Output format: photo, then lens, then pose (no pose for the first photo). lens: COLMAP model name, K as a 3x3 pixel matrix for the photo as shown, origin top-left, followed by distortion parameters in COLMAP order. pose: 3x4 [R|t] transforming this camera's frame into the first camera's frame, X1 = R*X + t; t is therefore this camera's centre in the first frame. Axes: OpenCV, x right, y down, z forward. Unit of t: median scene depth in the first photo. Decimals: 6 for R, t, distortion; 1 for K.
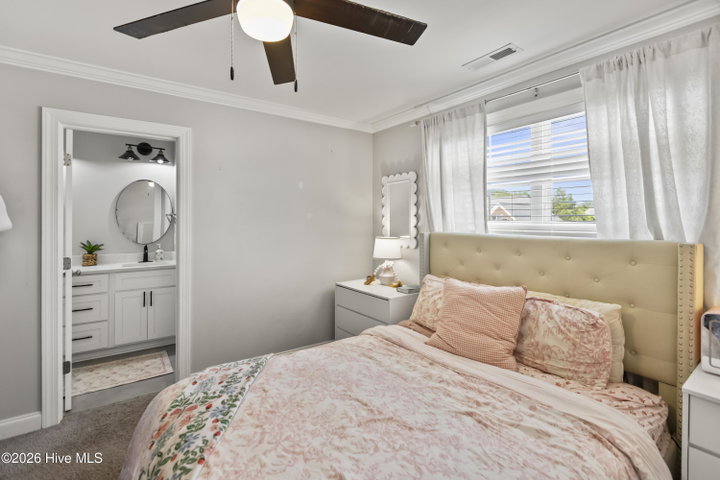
lens RADIAL K [[327.0, 0, 352.1], [0, 327.0, 219.6], [0, 0, 1]] dist [0.000627, -0.000229]
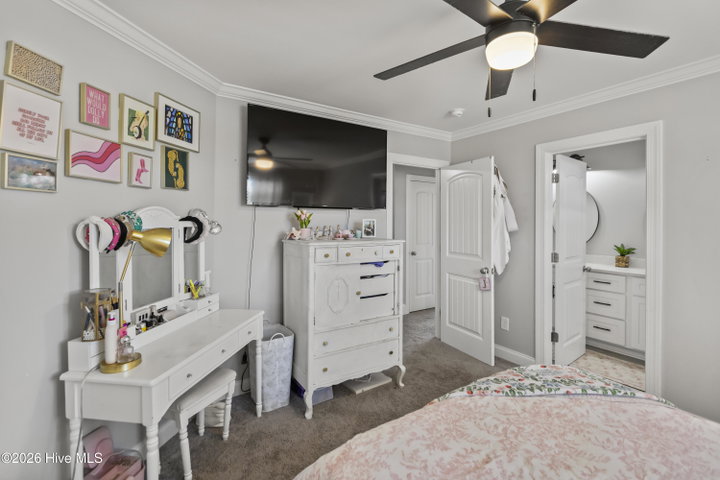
lens RADIAL K [[327.0, 0, 357.5], [0, 327.0, 222.0], [0, 0, 1]] dist [0.000627, -0.000229]
pose [[-0.041072, -0.002602, -0.999153, 0.416011], [-0.002997, 0.999992, -0.002481, -0.003767], [0.999152, 0.002892, -0.041079, 0.230734]]
